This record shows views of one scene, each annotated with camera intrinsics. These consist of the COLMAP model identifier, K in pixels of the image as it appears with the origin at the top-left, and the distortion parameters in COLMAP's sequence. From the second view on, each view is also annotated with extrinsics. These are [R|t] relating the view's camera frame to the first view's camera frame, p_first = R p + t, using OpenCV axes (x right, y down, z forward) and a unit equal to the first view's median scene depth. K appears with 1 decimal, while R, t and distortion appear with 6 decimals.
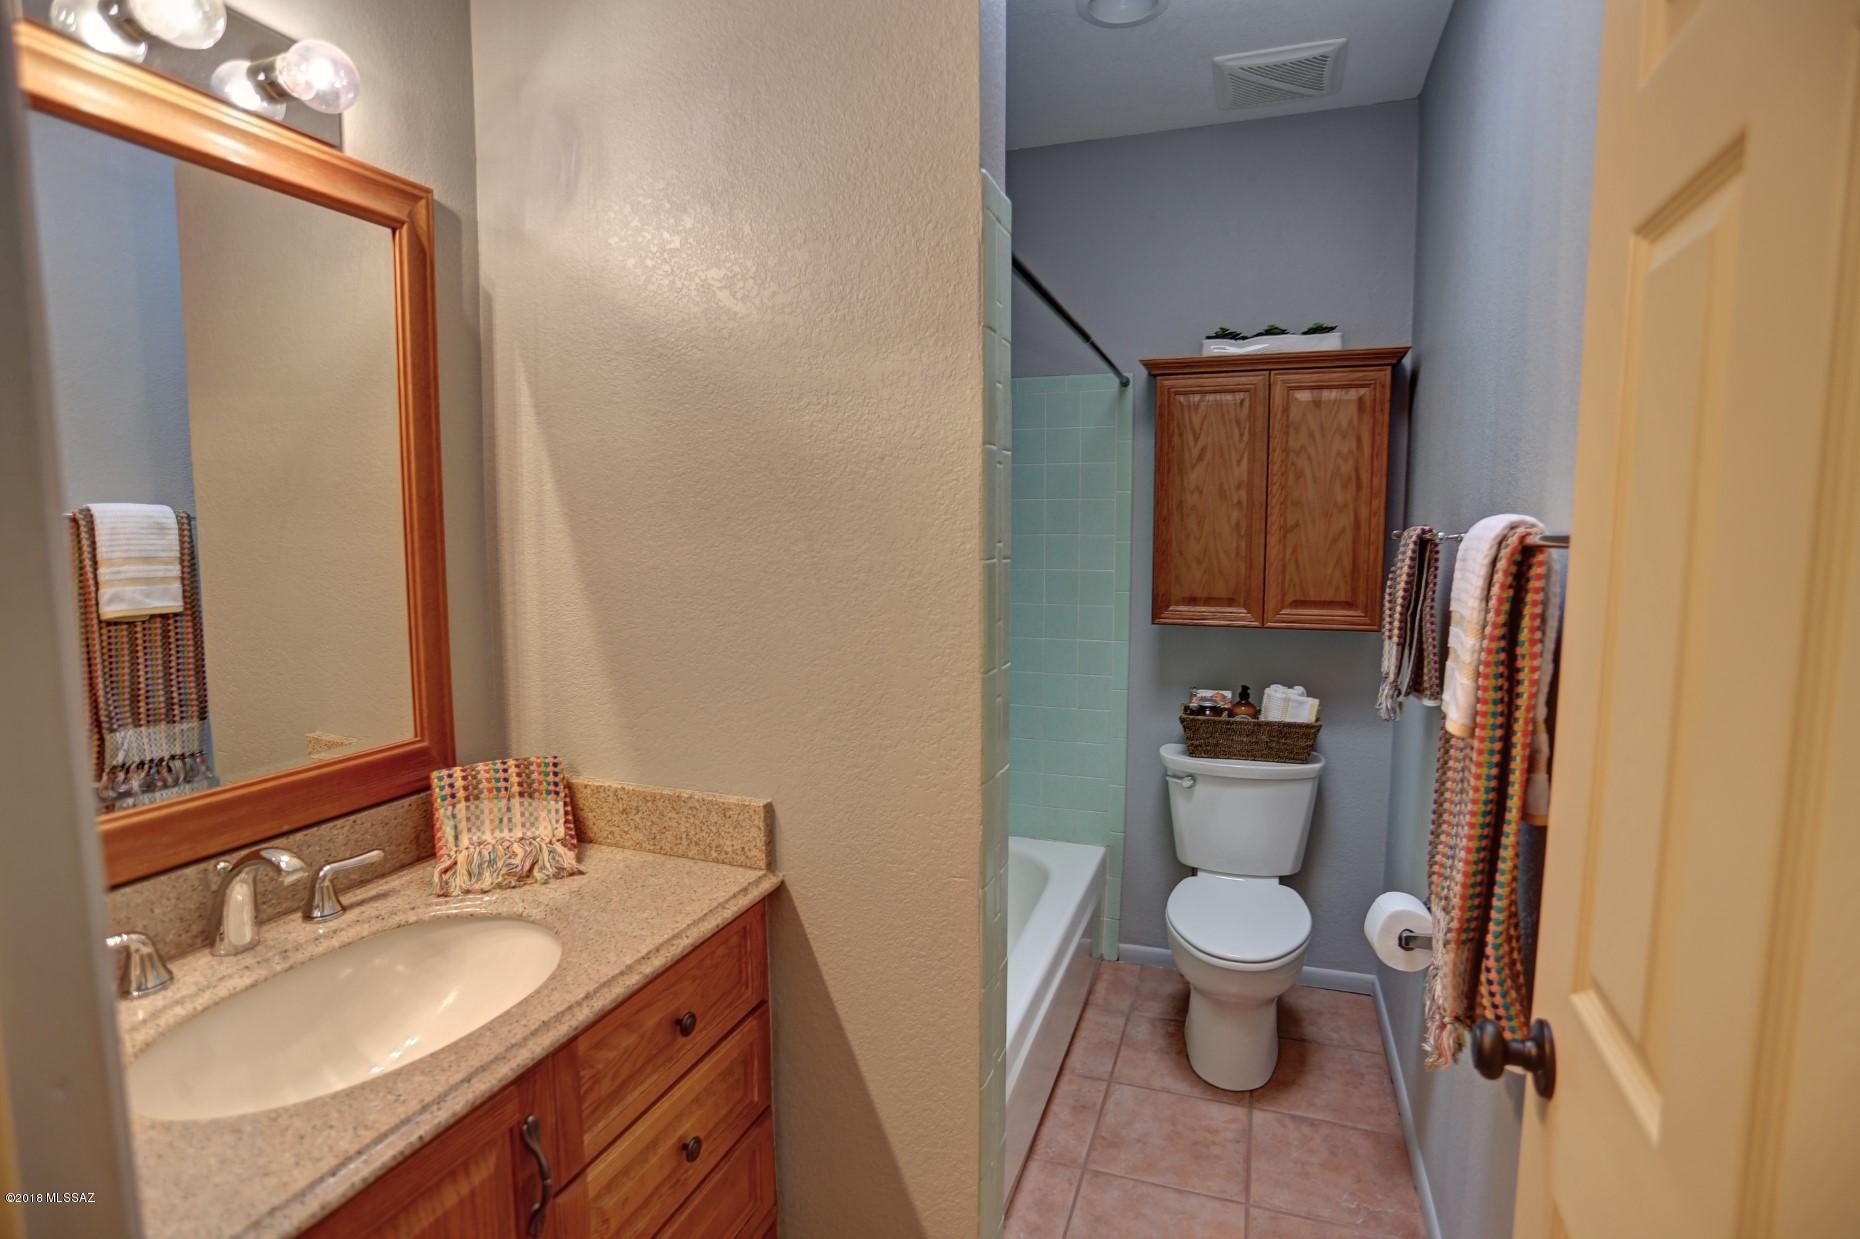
lens RADIAL K [[896.2, 0, 942.7], [0, 896.2, 620.2], [0, 0, 1]] dist [-0.056887, 0.012579]
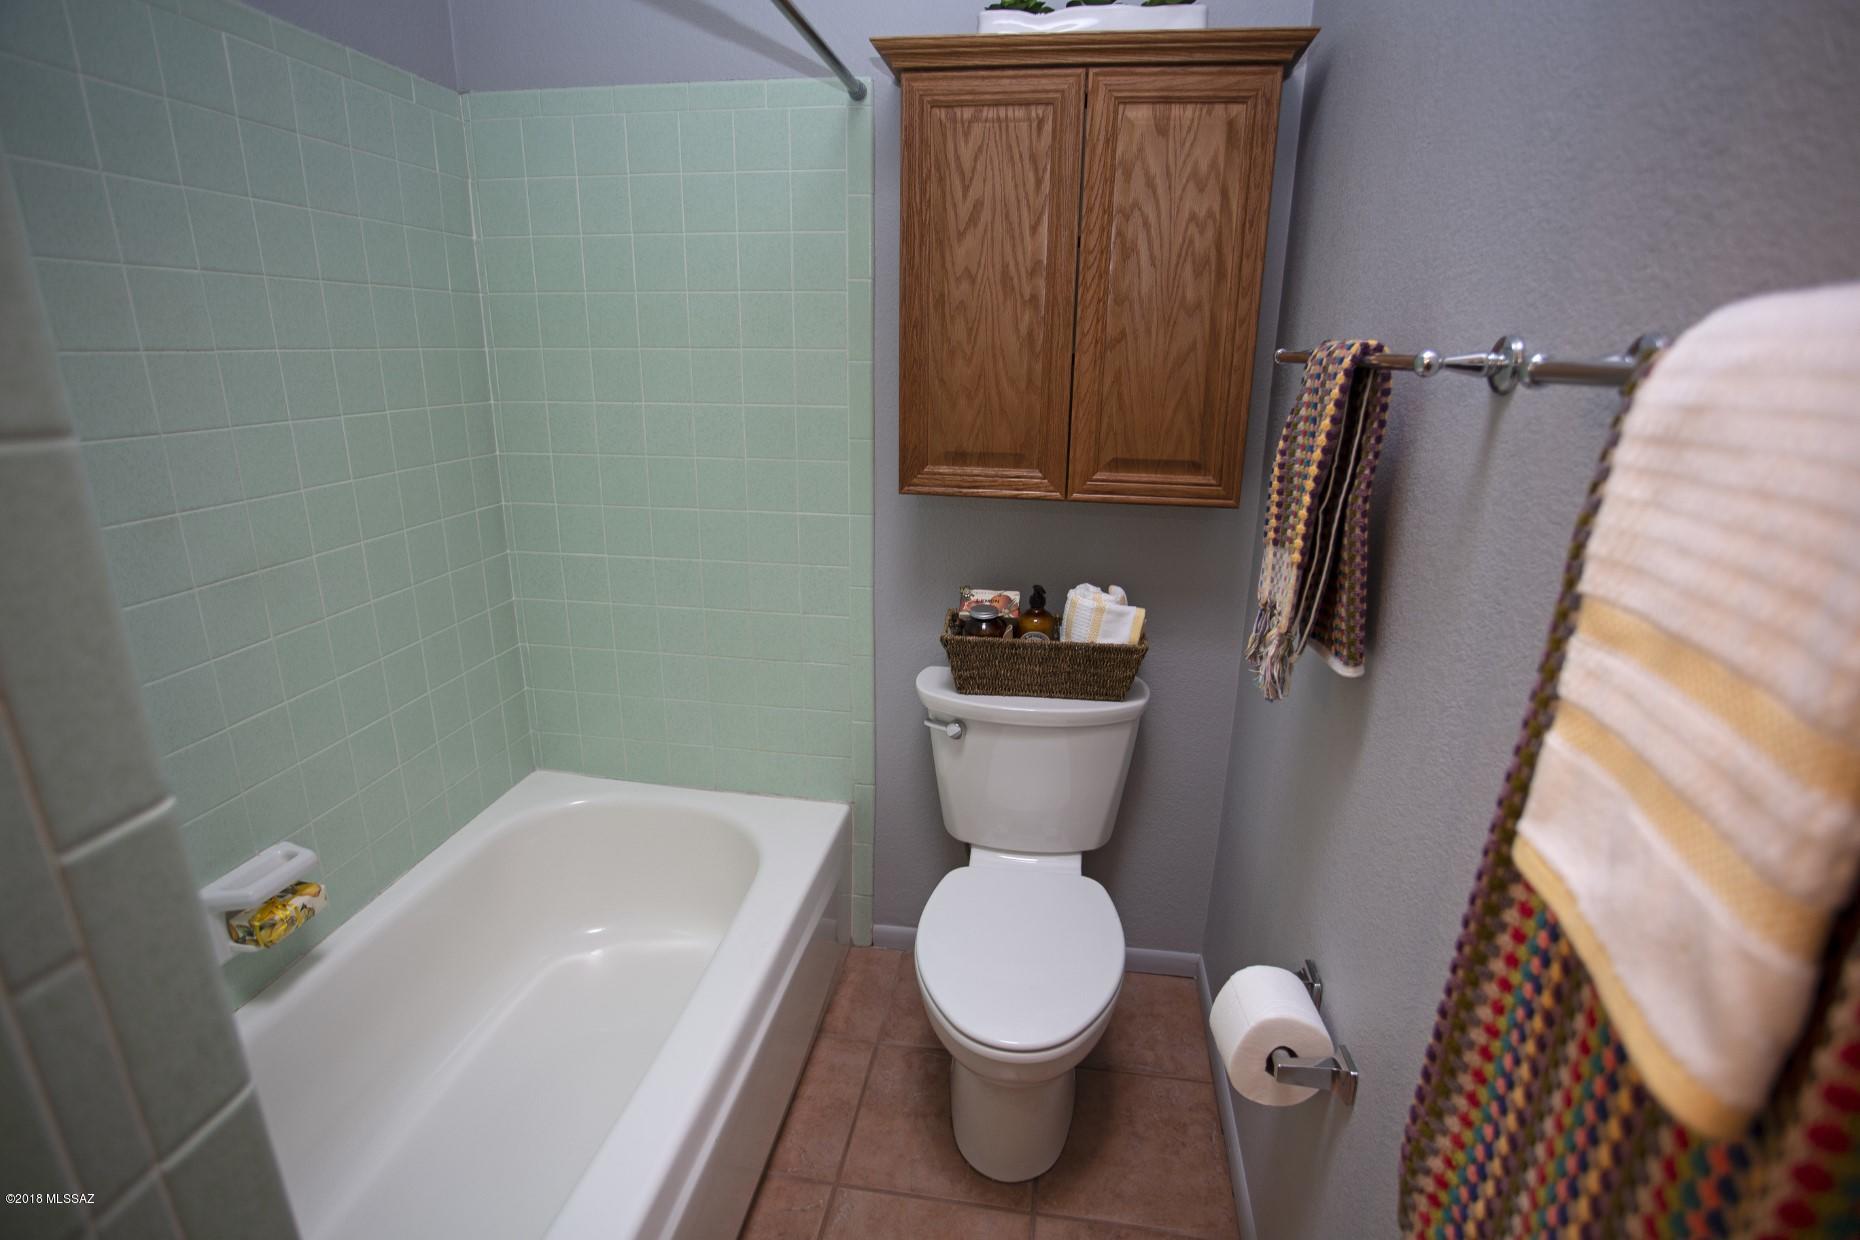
lens RADIAL K [[896.2, 0, 936.0], [0, 896.2, 623.3], [0, 0, 1]] dist [-0.056887, 0.012579]
pose [[0.981805, -0.042816, 0.185000, 0.144936], [0.005129, 0.979872, 0.199559, -0.035004], [-0.189821, -0.194979, 0.962264, 0.380495]]
